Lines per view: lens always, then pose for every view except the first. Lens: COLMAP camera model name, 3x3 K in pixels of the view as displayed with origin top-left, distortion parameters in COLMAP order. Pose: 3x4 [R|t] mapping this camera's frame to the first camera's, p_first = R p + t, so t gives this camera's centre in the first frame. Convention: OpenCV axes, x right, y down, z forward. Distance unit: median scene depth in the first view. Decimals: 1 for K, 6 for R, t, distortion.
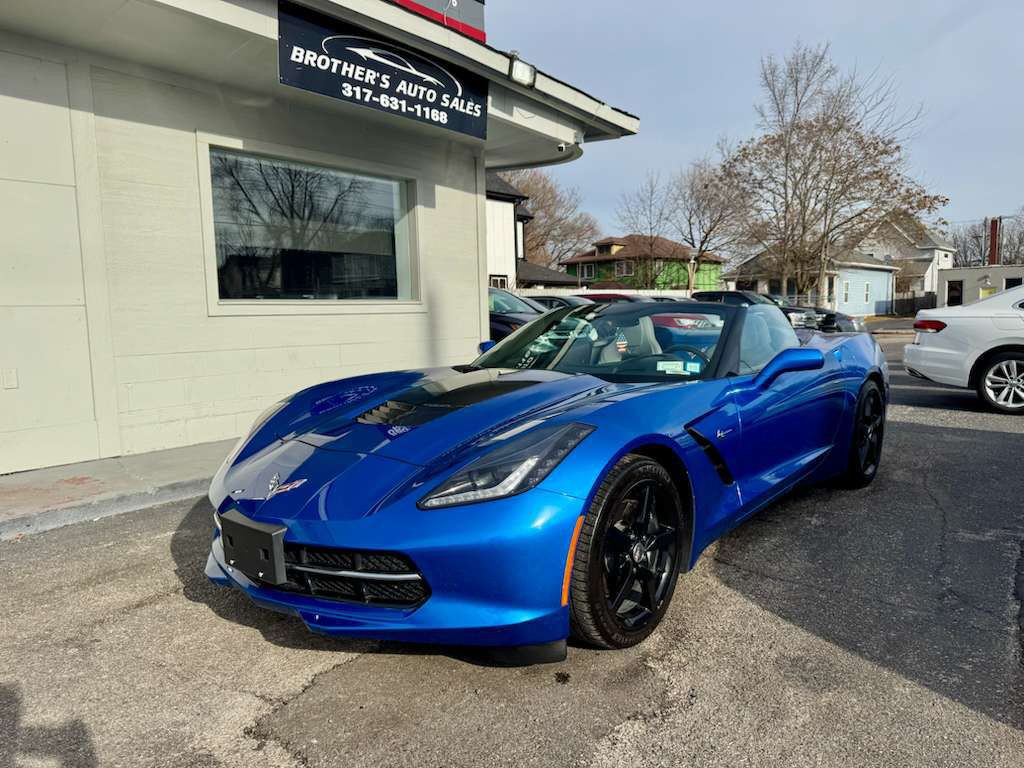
lens RADIAL K [[723.2, 0, 513.1], [0, 723.2, 386.4], [0, 0, 1]] dist [0.016446, -0.022556]
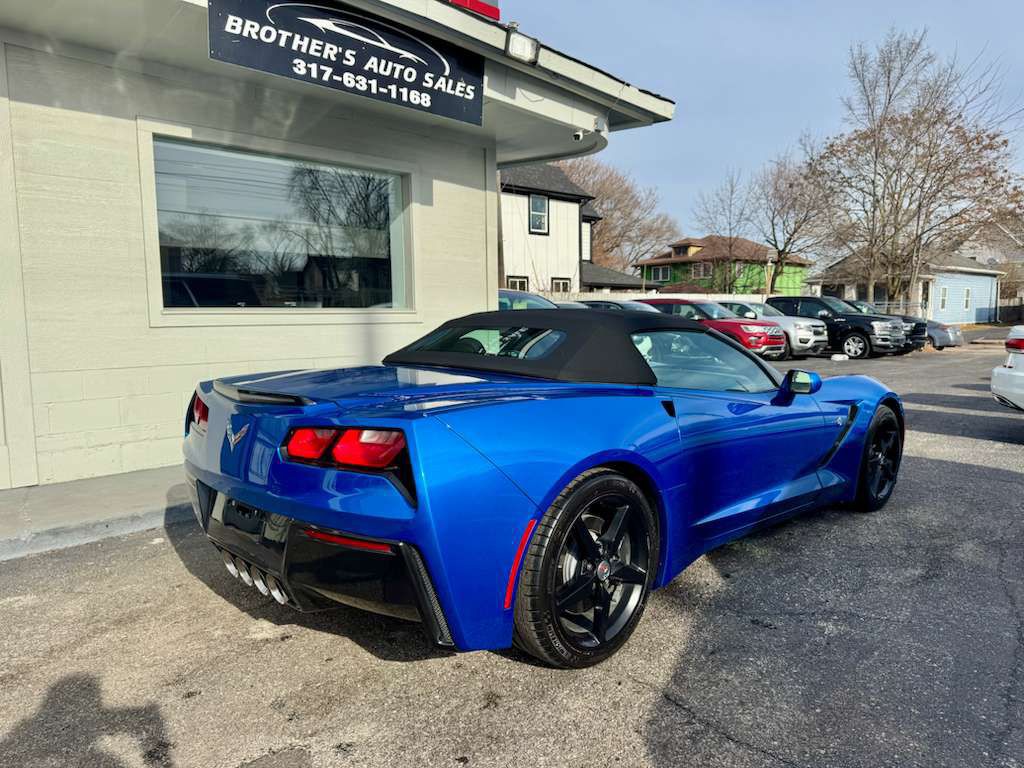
lens RADIAL K [[723.2, 0, 514.3], [0, 723.2, 385.8], [0, 0, 1]] dist [0.016446, -0.022556]
pose [[0.994208, 0.022512, -0.105088, 0.112411], [-0.022781, 0.999740, -0.001361, -0.032552], [0.105030, 0.003747, 0.994462, 0.158330]]
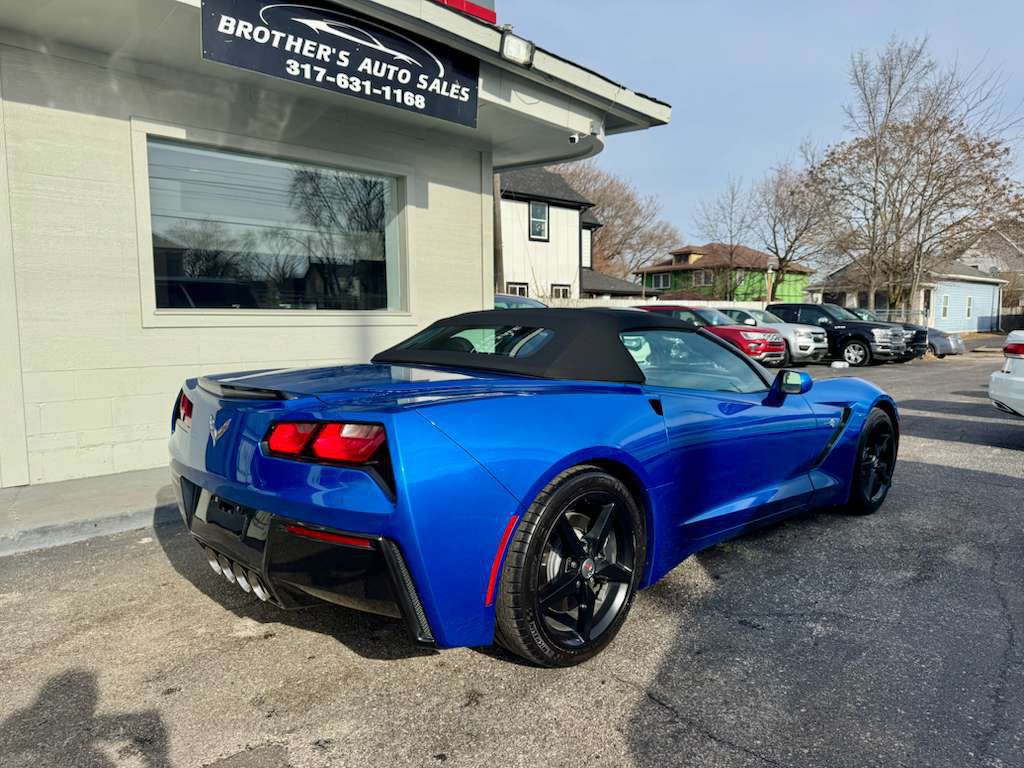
lens RADIAL K [[723.2, 0, 512.2], [0, 723.2, 389.1], [0, 0, 1]] dist [0.016446, -0.022556]
pose [[0.993656, 0.025472, -0.109544, 0.121870], [-0.026378, 0.999629, -0.006836, -0.026244], [0.109329, 0.009683, 0.993958, 0.162275]]
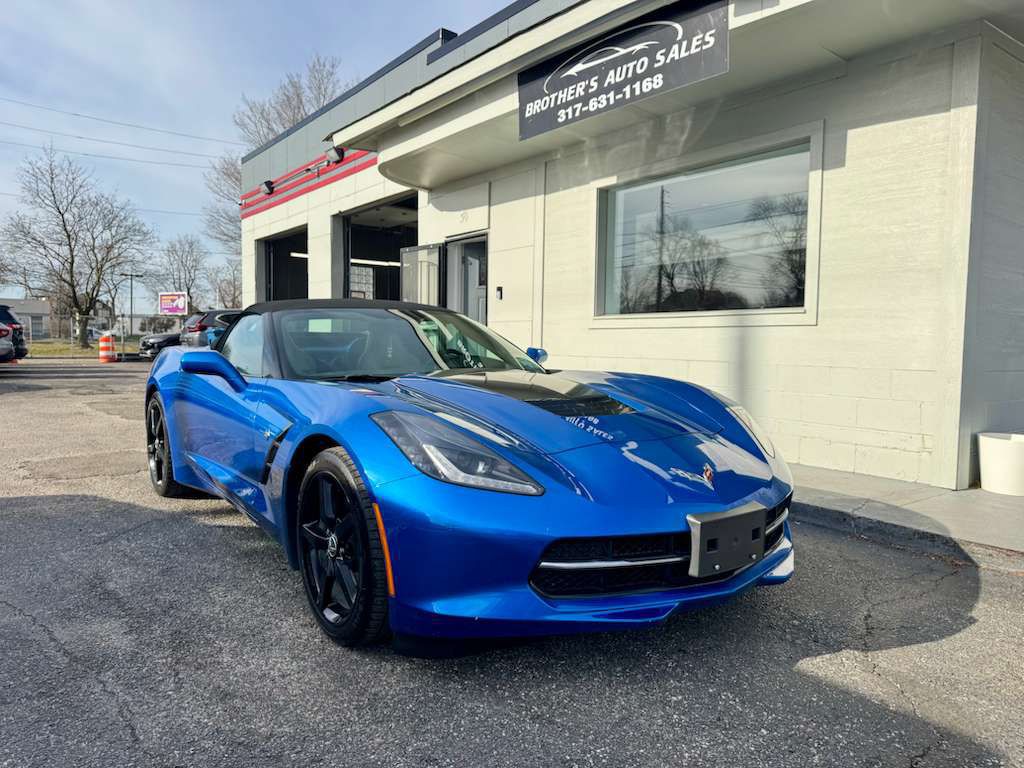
lens RADIAL K [[723.2, 0, 516.5], [0, 723.2, 388.1], [0, 0, 1]] dist [0.016446, -0.022556]
pose [[-0.239432, 0.080227, -0.967593, 0.775199], [-0.106649, 0.988377, 0.108341, -0.111270], [0.965038, 0.129133, -0.228093, 1.123473]]
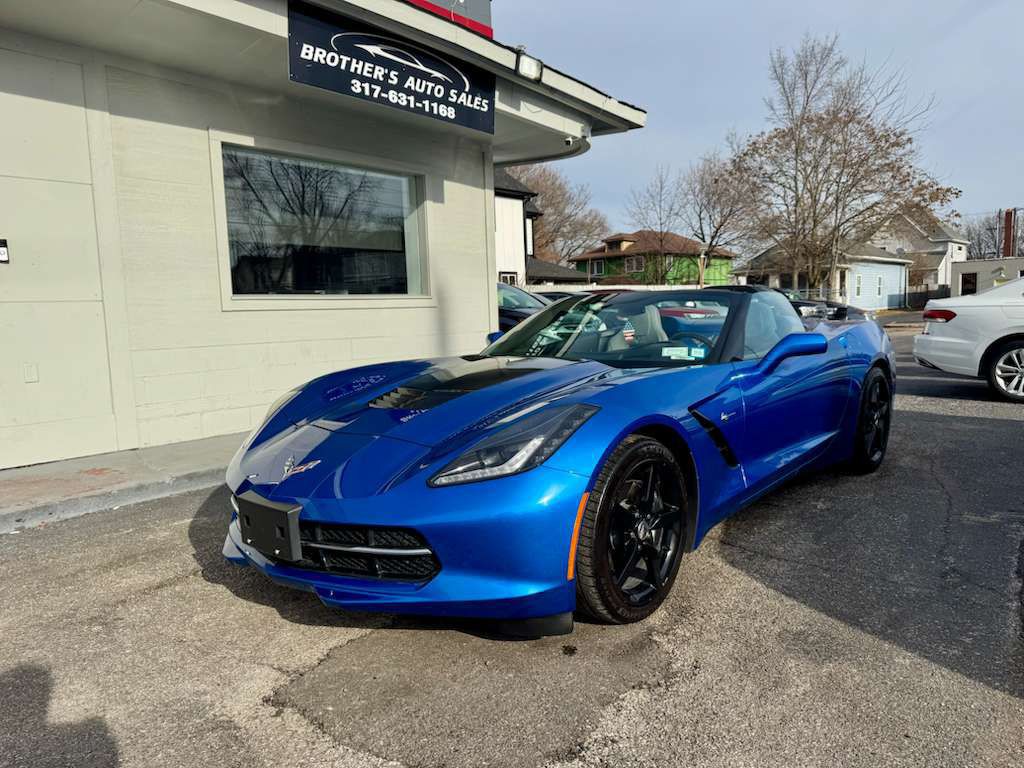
lens RADIAL K [[723.2, 0, 513.1], [0, 723.2, 386.1], [0, 0, 1]] dist [0.016446, -0.022556]
pose [[0.999853, -0.008012, -0.015158, 0.002547], [0.008054, 0.999964, 0.002708, 0.008842], [0.015135, -0.002829, 0.999881, -0.011245]]
